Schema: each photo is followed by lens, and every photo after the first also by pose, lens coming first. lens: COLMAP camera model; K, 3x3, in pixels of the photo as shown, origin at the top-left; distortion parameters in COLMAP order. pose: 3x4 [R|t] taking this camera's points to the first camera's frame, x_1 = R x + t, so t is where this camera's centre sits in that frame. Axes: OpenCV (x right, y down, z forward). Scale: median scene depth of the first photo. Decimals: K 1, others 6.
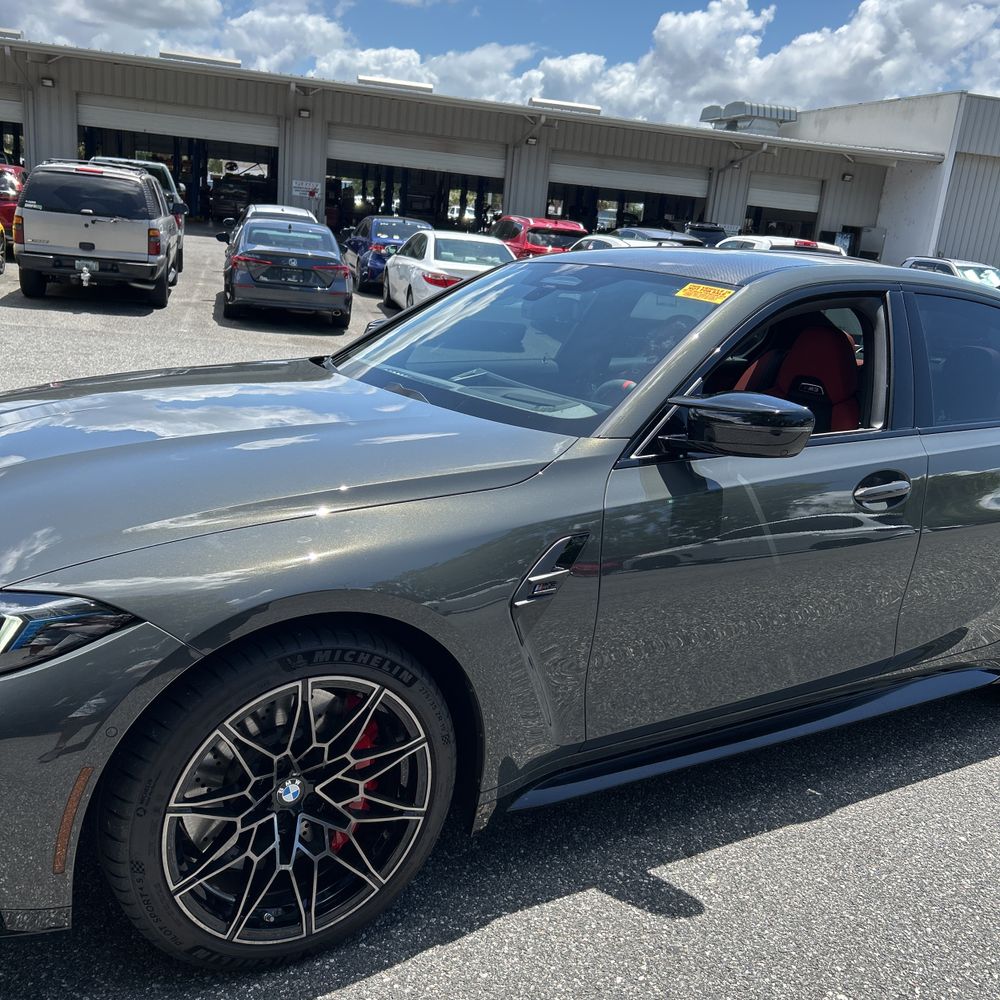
lens RADIAL K [[1016.6, 0, 488.6], [0, 1016.6, 487.0], [0, 0, 1]] dist [0.015685, 0.000000]
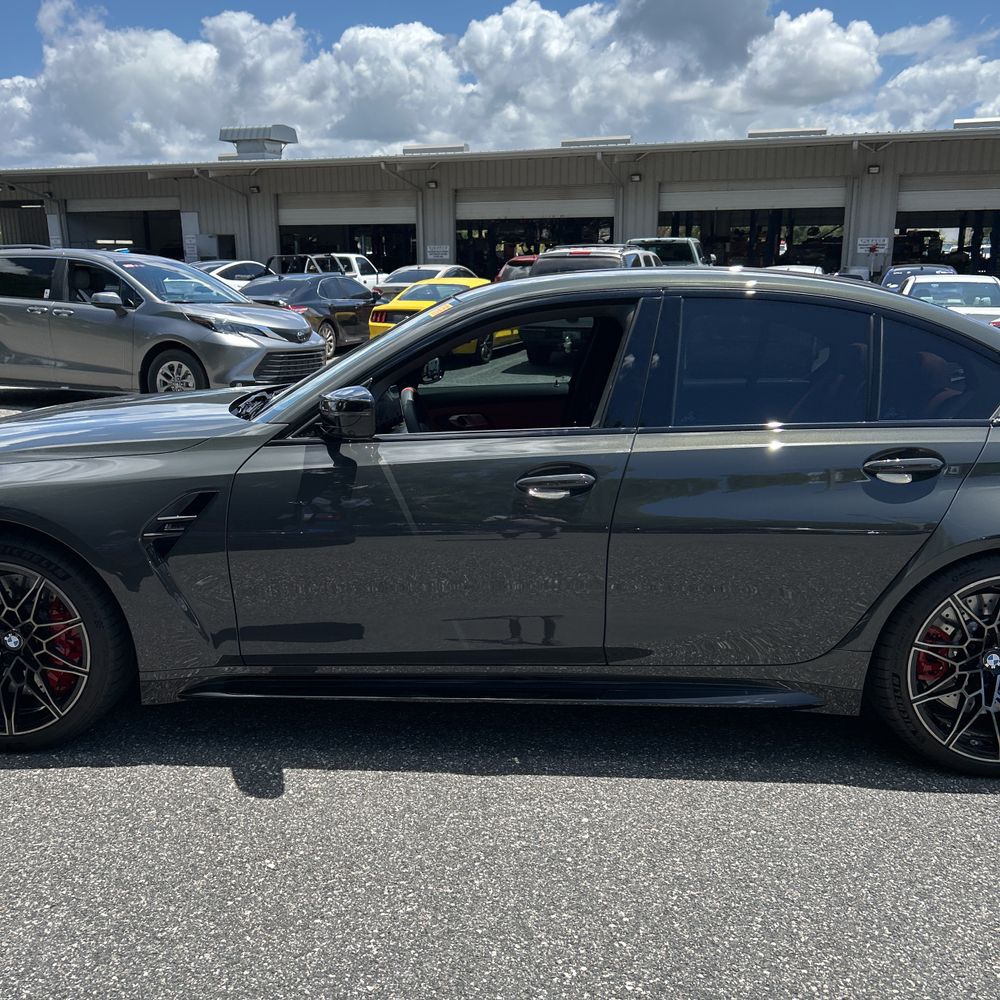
lens RADIAL K [[1016.6, 0, 485.9], [0, 1016.6, 492.7], [0, 0, 1]] dist [0.015685, 0.000000]
pose [[0.820363, 0.029411, -0.571086, 0.196792], [-0.063590, 0.997175, -0.039991, 0.013489], [0.568297, 0.069123, 0.819915, 0.017210]]
